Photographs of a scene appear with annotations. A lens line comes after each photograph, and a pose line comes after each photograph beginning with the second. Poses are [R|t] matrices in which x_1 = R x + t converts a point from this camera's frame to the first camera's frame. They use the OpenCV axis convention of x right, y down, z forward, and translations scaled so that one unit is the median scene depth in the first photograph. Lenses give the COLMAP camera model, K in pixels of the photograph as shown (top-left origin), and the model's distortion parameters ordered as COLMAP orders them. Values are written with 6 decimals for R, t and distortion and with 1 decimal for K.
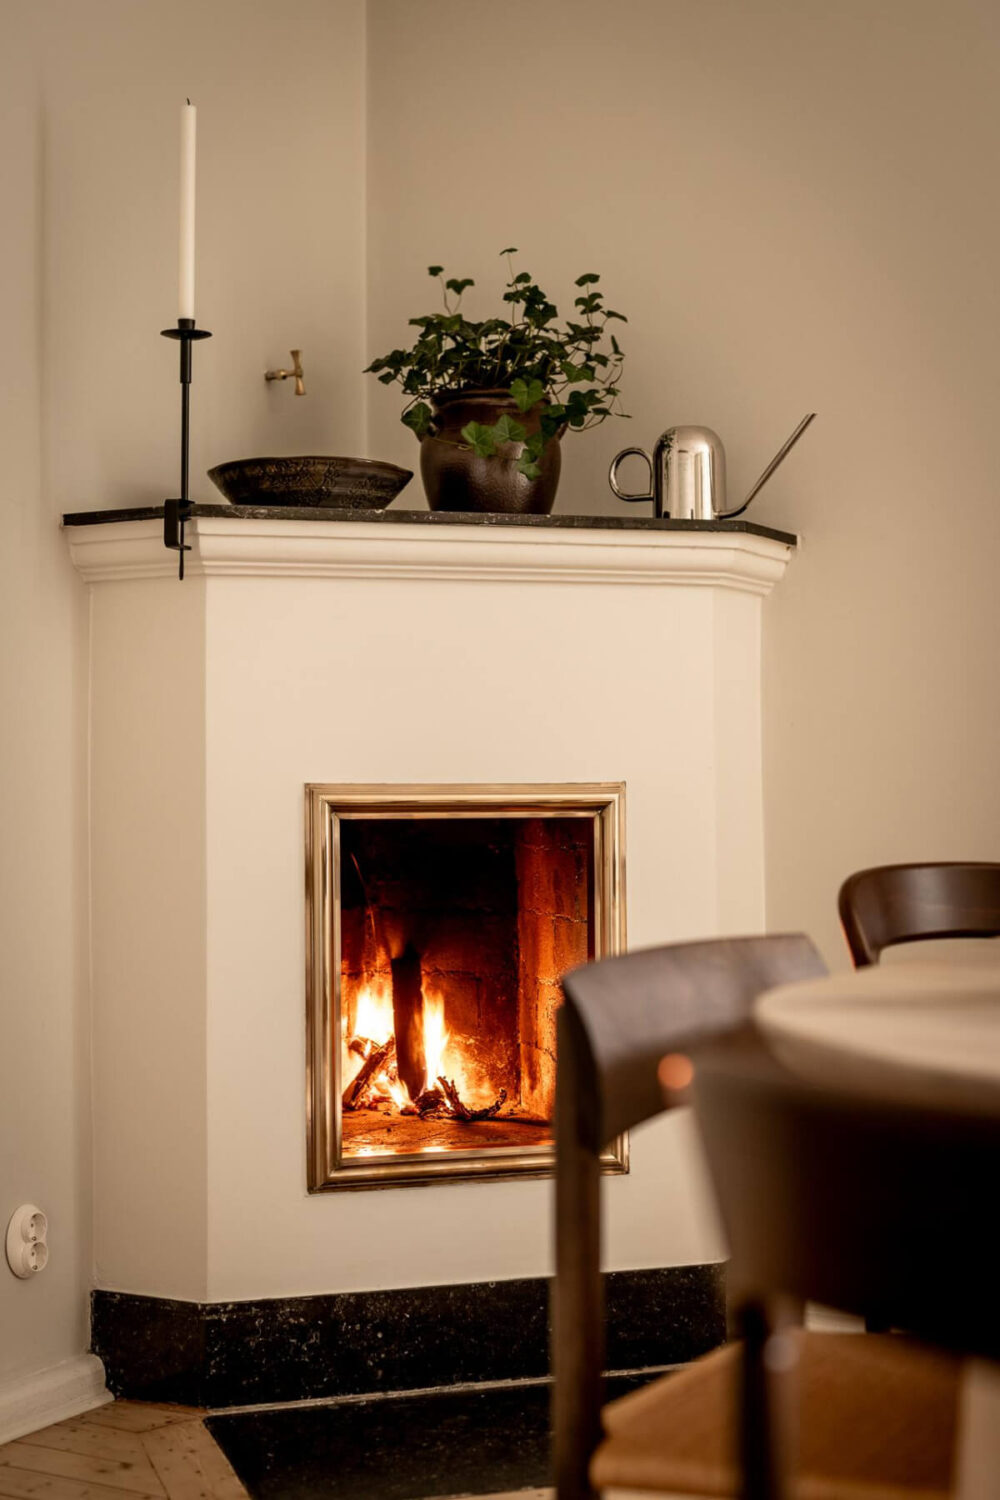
lens RADIAL K [[2057.6, 0, 499.4], [0, 2057.6, 751.7], [0, 0, 1]] dist [0.023932, 0.000000]
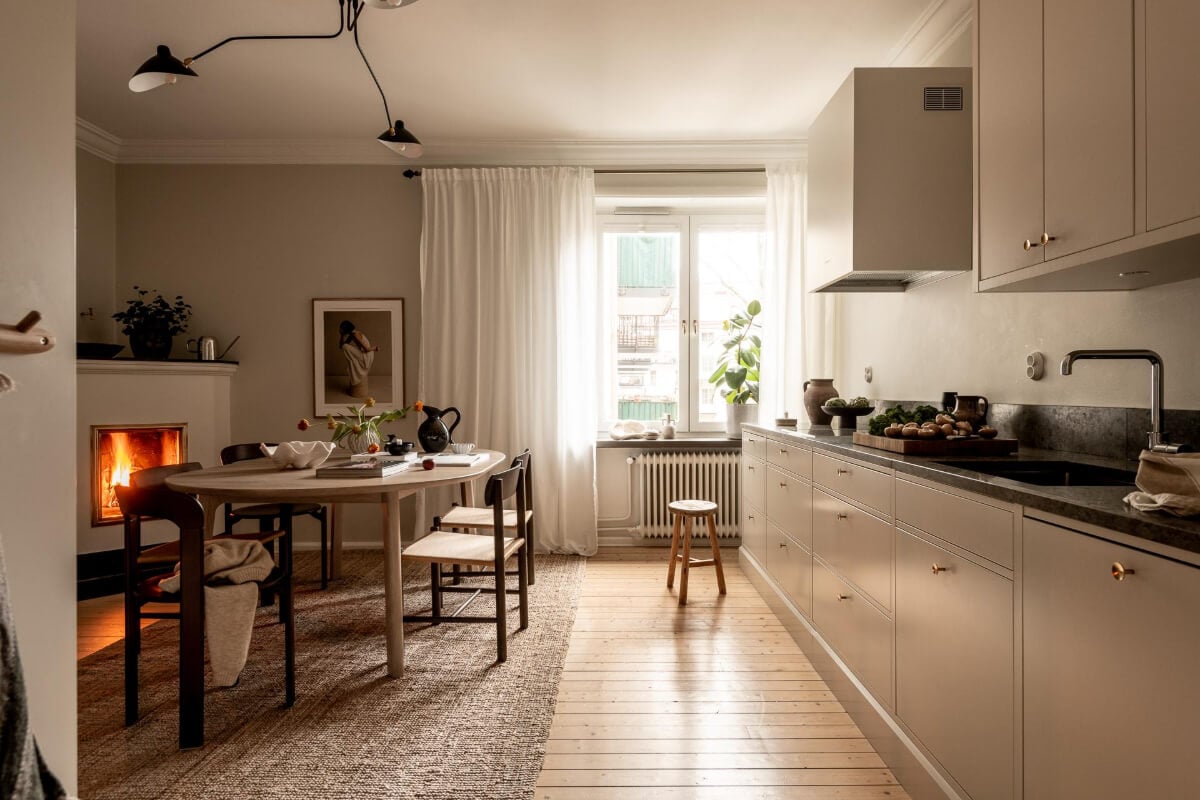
lens RADIAL K [[695.6, 0, 598.1], [0, 695.6, 395.4], [0, 0, 1]] dist [0.020314, -0.006032]
pose [[0.879615, 0.003366, 0.475675, 0.114180], [-0.014053, 0.999722, 0.018913, -0.076186], [-0.475479, -0.023321, 0.879418, -0.610190]]
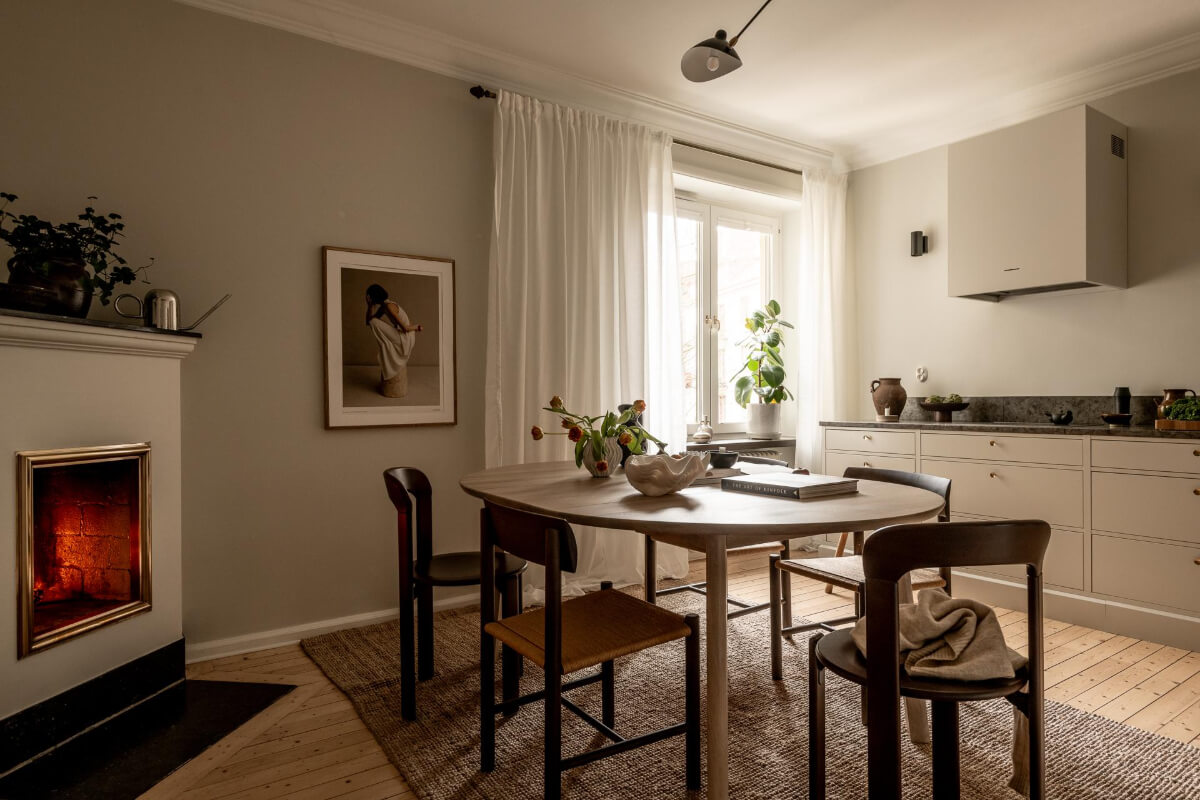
lens RADIAL K [[695.6, 0, 608.7], [0, 695.6, 404.9], [0, 0, 1]] dist [0.020314, -0.006032]
pose [[0.457415, -0.002159, 0.889251, -0.390084], [-0.015286, 0.999830, 0.010290, -0.041177], [-0.889122, -0.018299, 0.457304, 0.176454]]
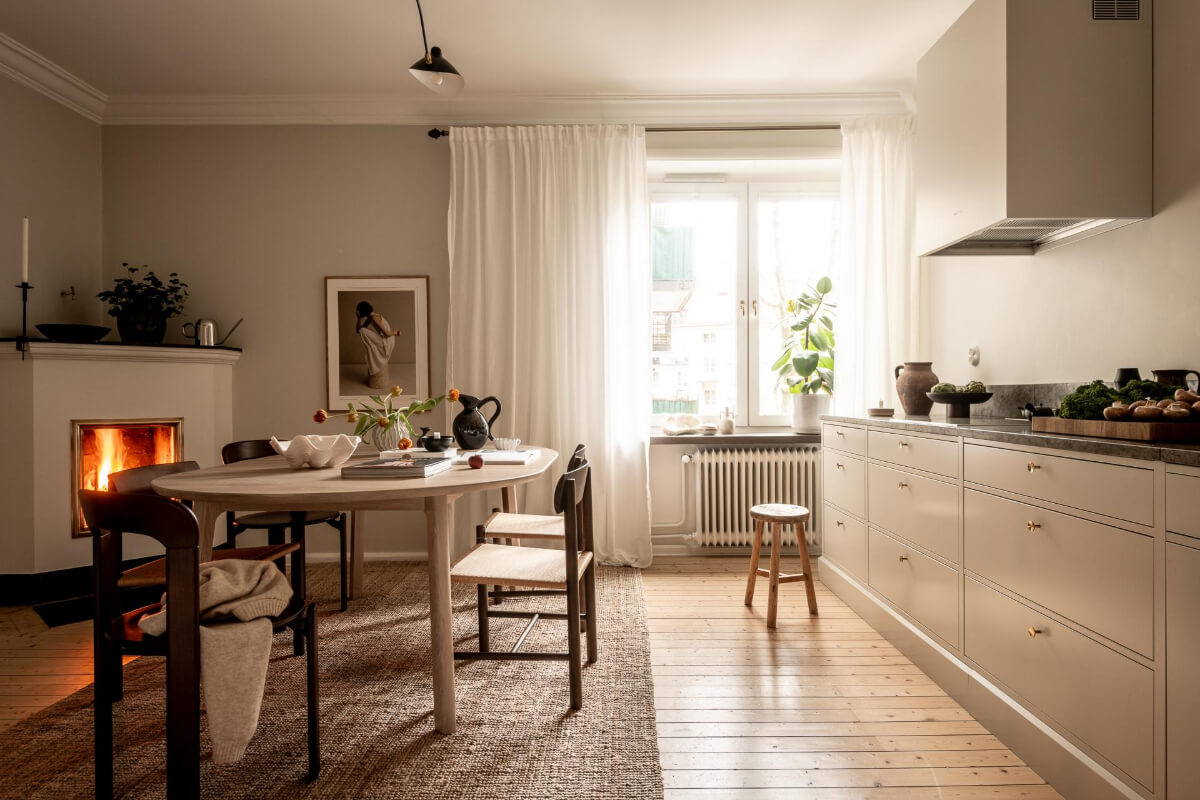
lens RADIAL K [[695.6, 0, 599.1], [0, 695.6, 394.8], [0, 0, 1]] dist [0.020314, -0.006032]
pose [[0.879479, 0.001042, 0.475936, 0.114225], [-0.009144, 0.999850, 0.014709, -0.048311], [-0.475849, -0.017288, 0.879357, -0.413443]]
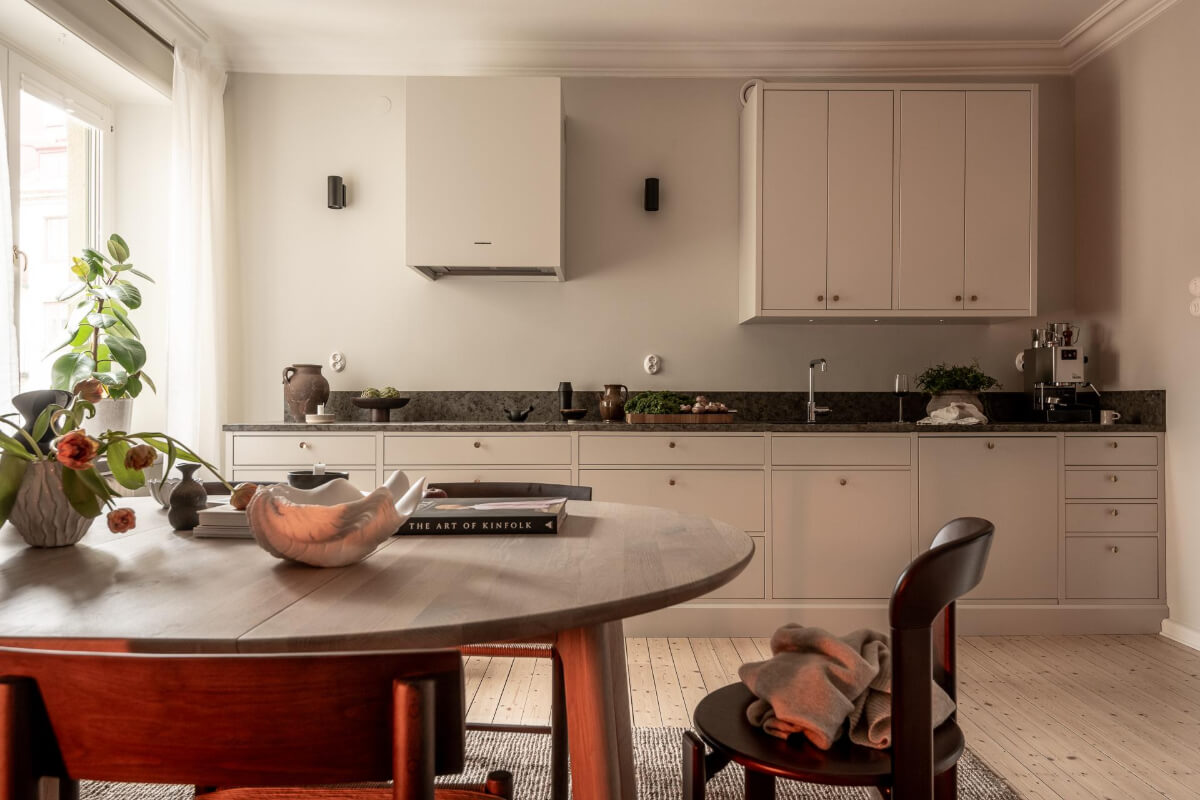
lens RADIAL K [[824.9, 0, 610.9], [0, 824.9, 406.9], [0, 0, 1]] dist [0.005228, 0.001695]
pose [[-0.485087, -0.000247, 0.874466, -0.194425], [-0.014329, 0.999868, -0.007666, -0.023786], [-0.874348, -0.016250, -0.485027, 0.509492]]
